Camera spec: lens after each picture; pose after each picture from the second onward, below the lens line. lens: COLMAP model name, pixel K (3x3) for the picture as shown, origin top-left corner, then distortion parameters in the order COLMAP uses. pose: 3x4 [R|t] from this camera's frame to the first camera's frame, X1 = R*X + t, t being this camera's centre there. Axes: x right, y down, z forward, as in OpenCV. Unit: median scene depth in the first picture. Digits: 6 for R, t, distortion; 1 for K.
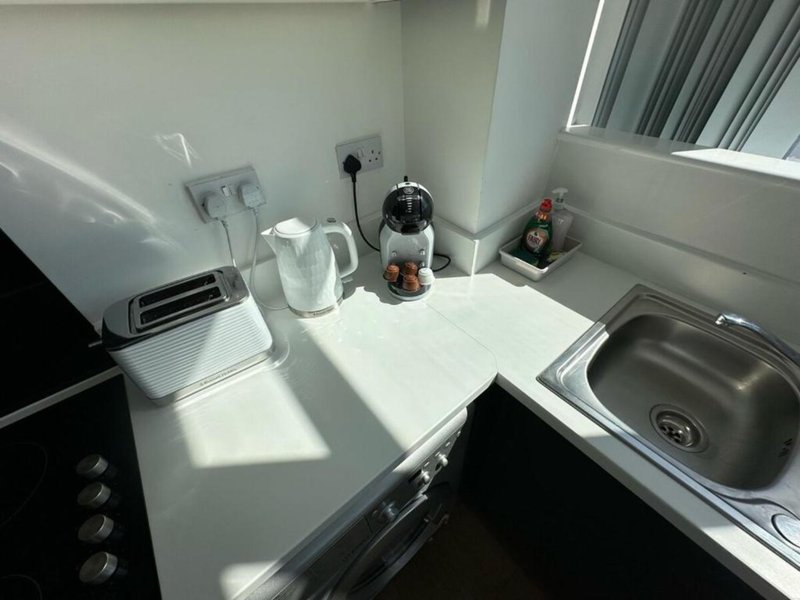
lens RADIAL K [[319.6, 0, 400.6], [0, 319.6, 300.8], [0, 0, 1]] dist [-0.001344, 0.000533]
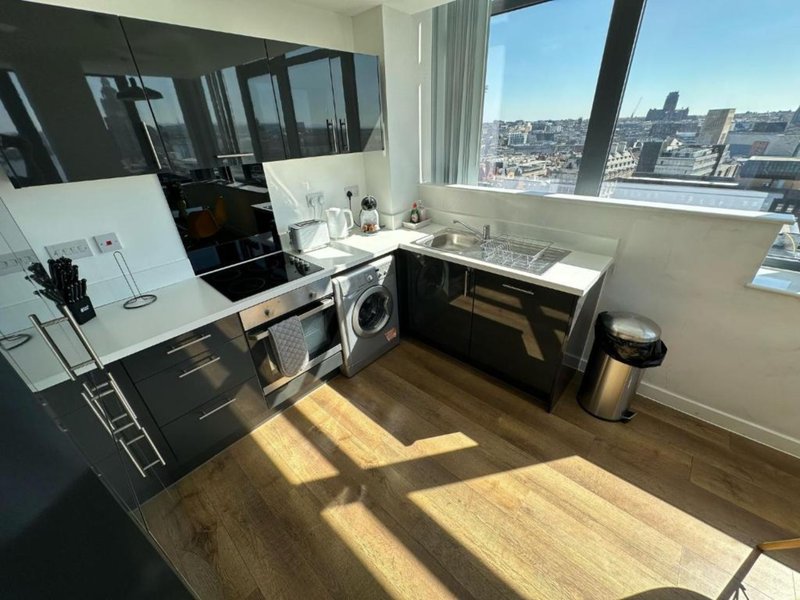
lens RADIAL K [[319.6, 0, 400.6], [0, 319.6, 300.8], [0, 0, 1]] dist [-0.001344, 0.000533]
pose [[0.988131, -0.076710, 0.133092, -0.151936], [0.104830, 0.970031, -0.219206, 1.270886], [-0.112288, 0.230557, 0.966558, -1.753056]]
